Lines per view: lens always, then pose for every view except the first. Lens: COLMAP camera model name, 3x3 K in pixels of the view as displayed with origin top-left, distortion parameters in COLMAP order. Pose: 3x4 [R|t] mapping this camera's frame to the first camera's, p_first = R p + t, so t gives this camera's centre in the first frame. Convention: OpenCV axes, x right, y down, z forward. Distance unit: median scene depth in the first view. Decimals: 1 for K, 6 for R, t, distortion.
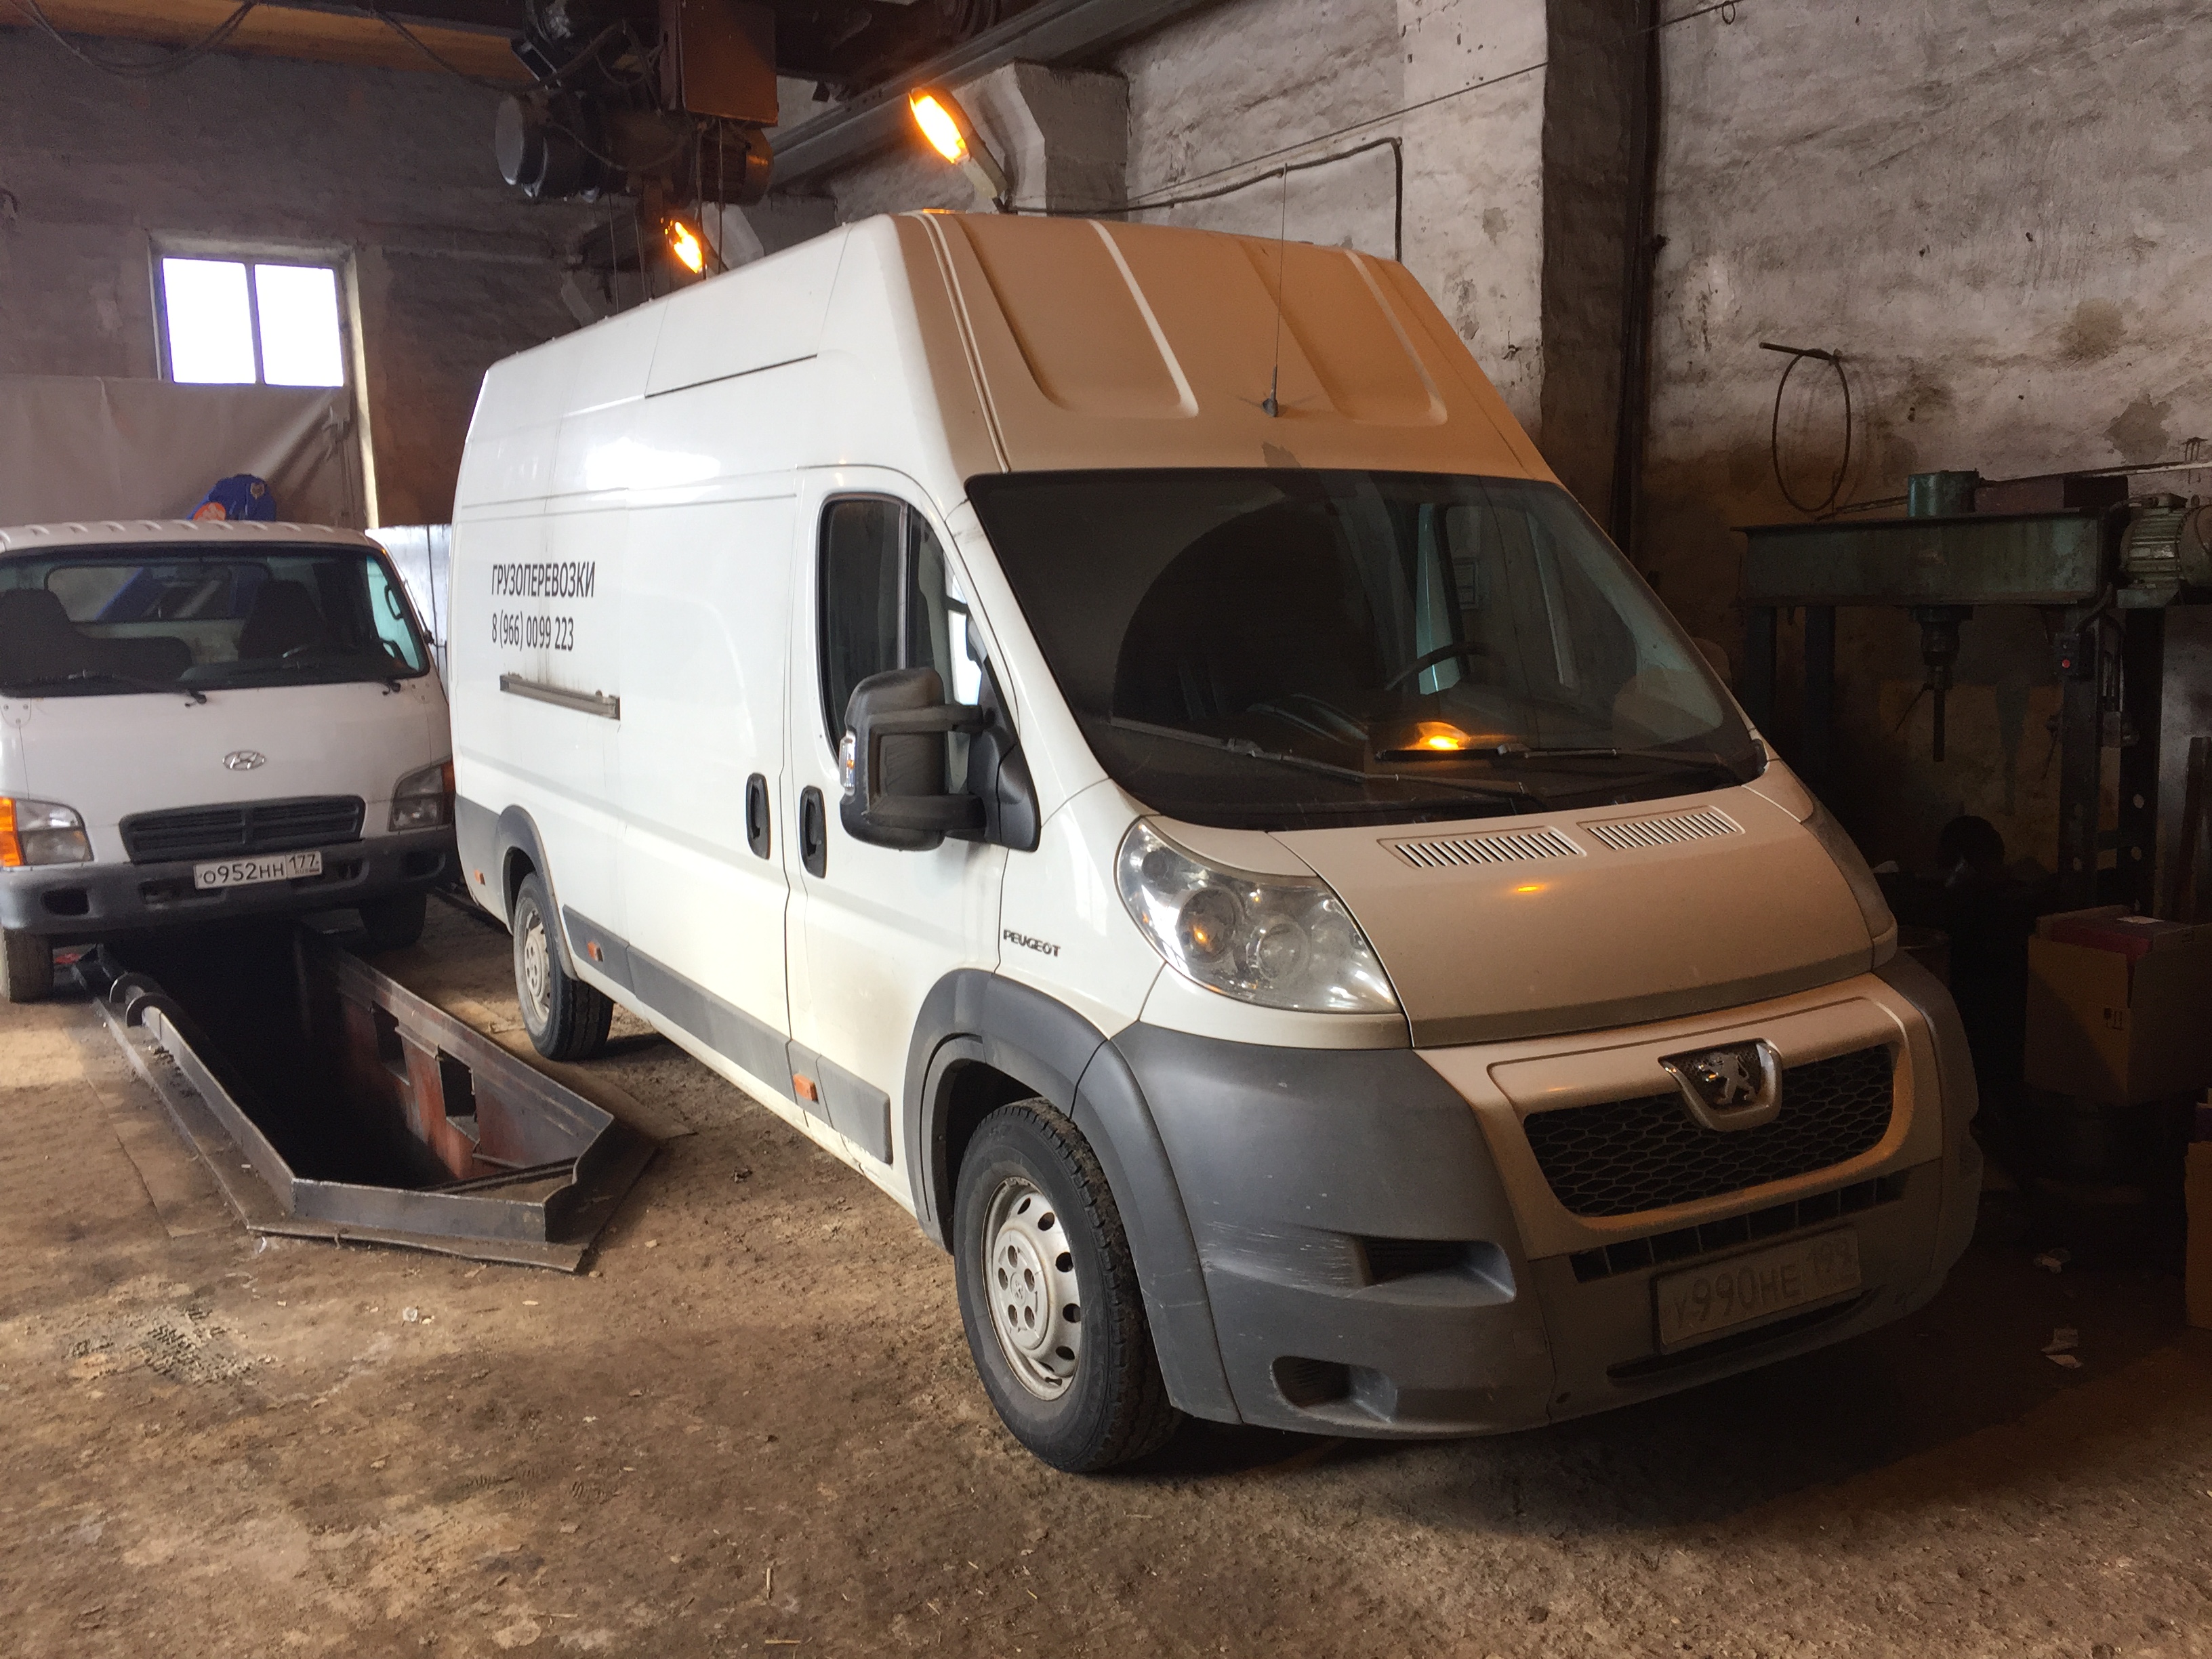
lens RADIAL K [[1863.5, 0, 1084.4], [0, 1863.5, 828.2], [0, 0, 1]] dist [0.080872, -0.105594]
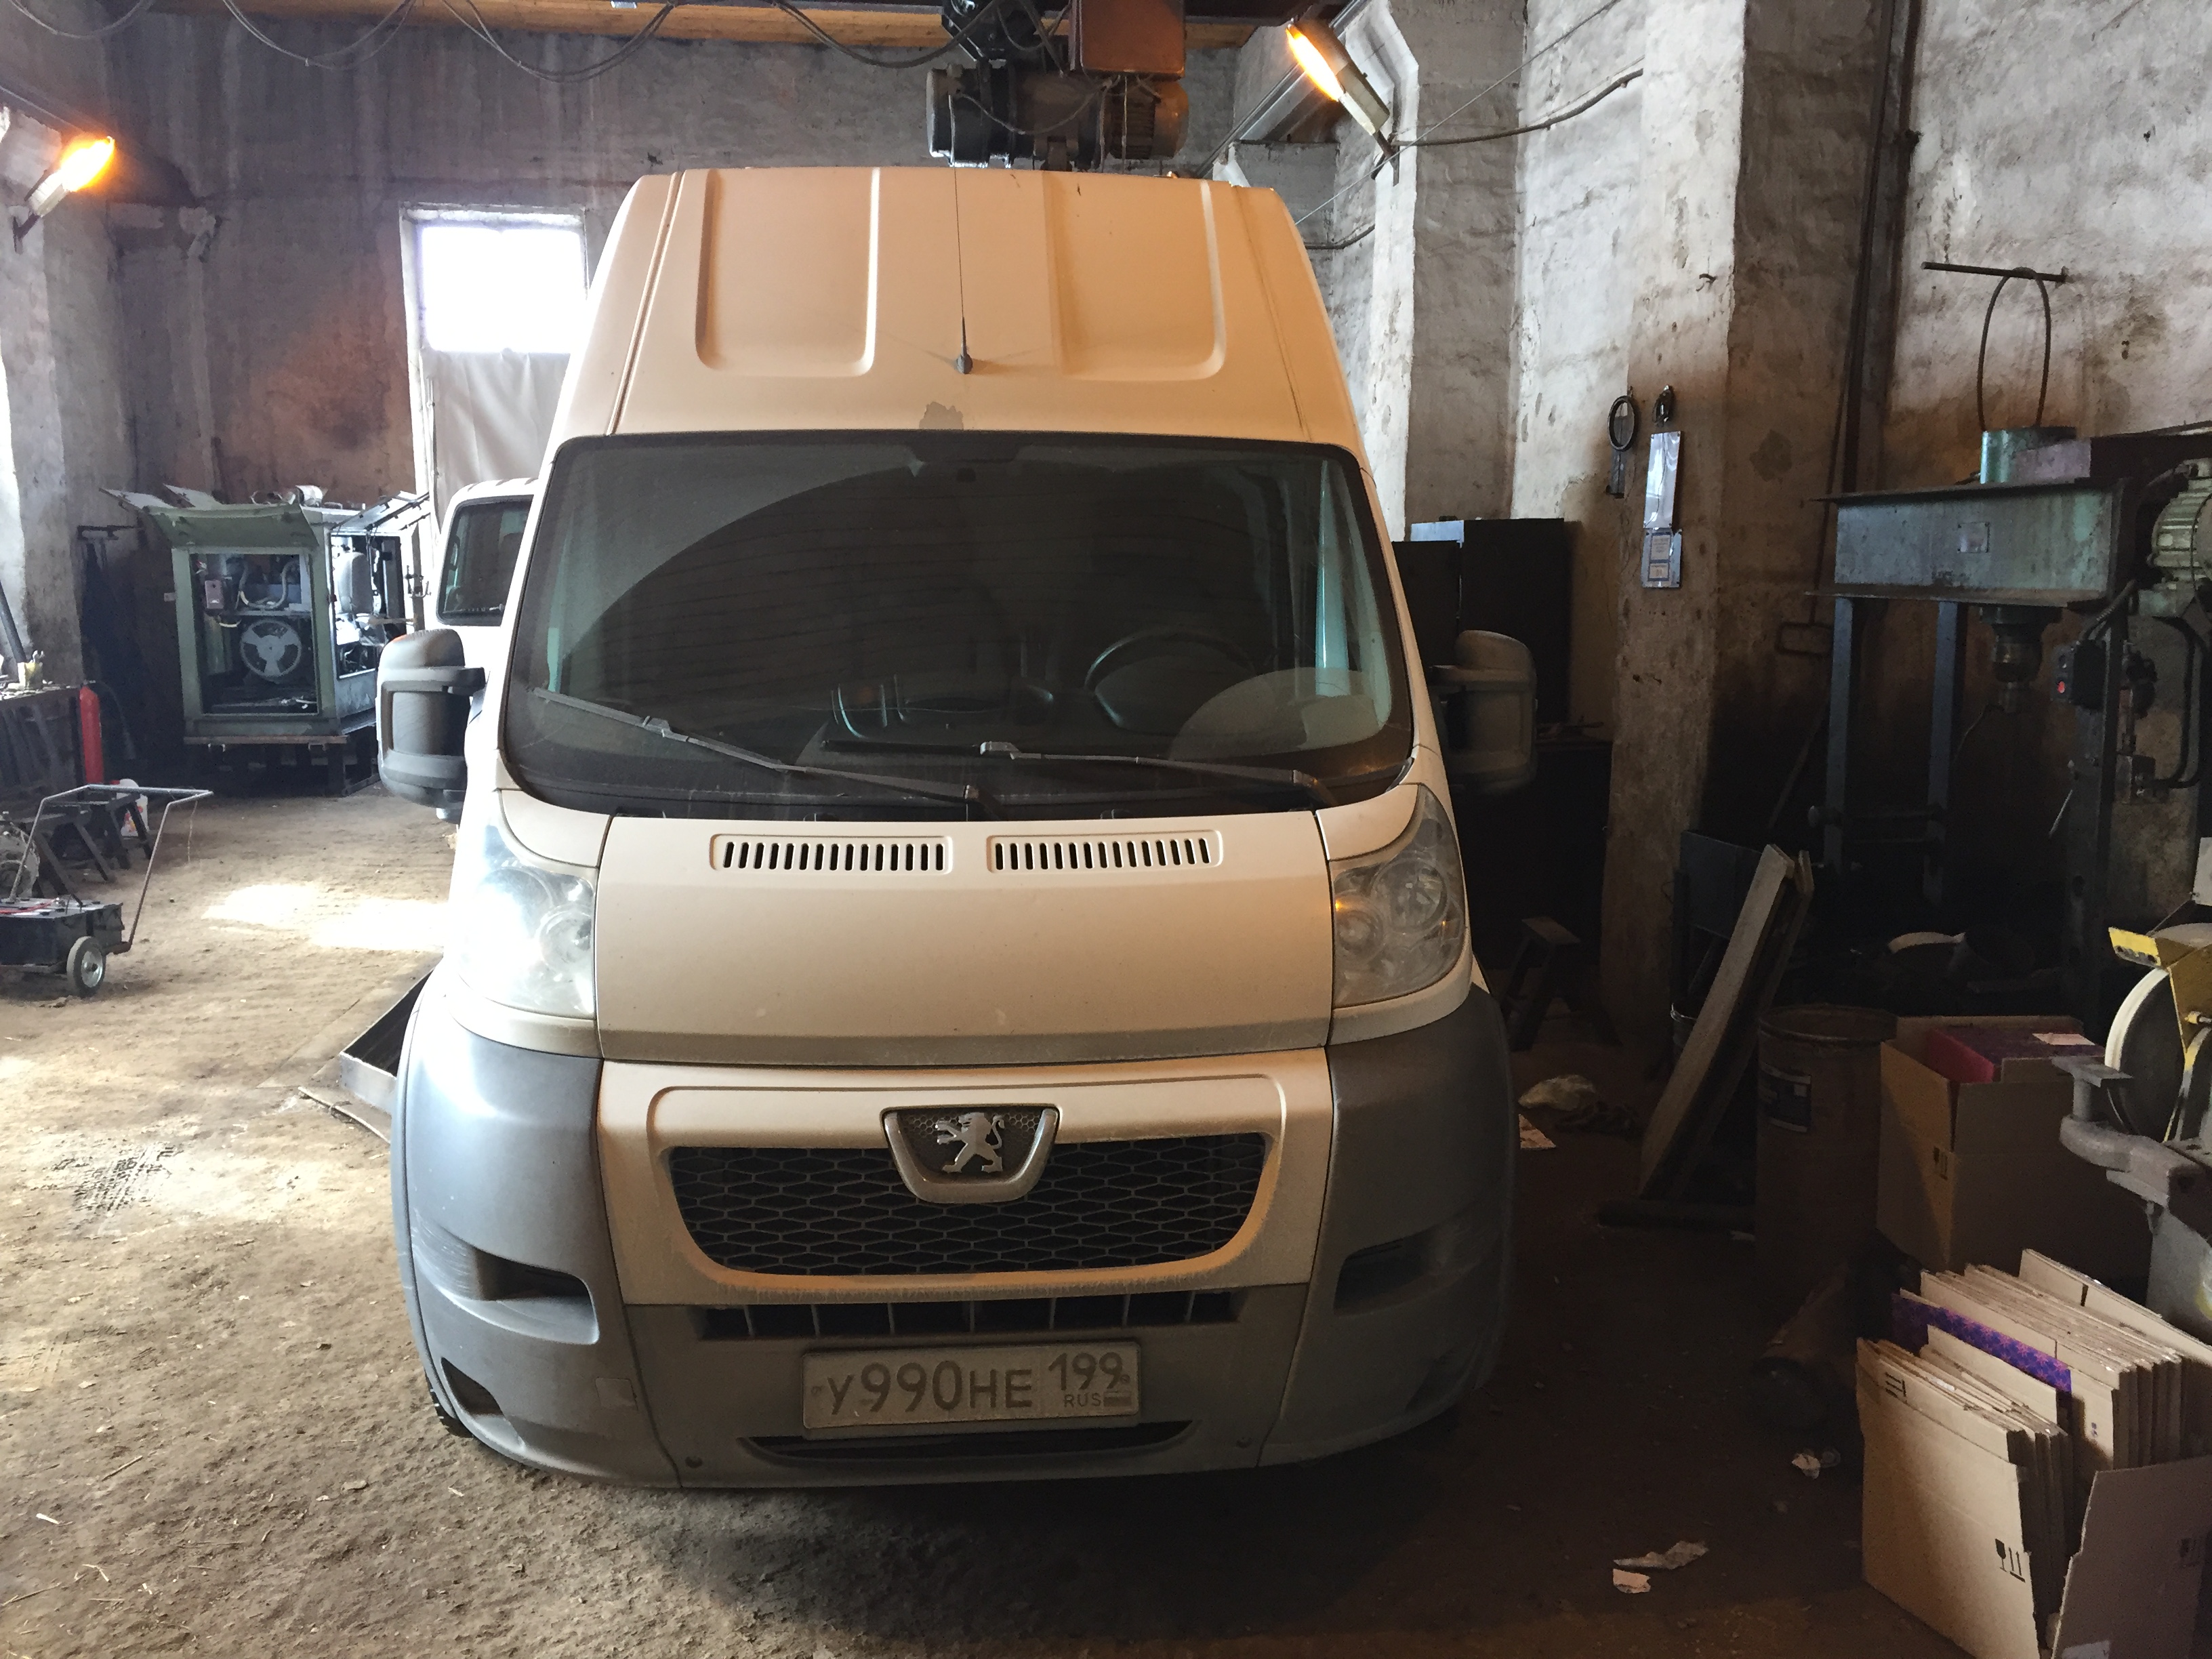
lens RADIAL K [[1863.5, 0, 1084.4], [0, 1863.5, 828.2], [0, 0, 1]] dist [0.080872, -0.105594]
pose [[0.903847, 0.085571, -0.419211, 0.393727], [-0.074947, 0.996312, 0.041780, -0.027419], [0.421240, -0.006344, 0.906927, 0.129935]]
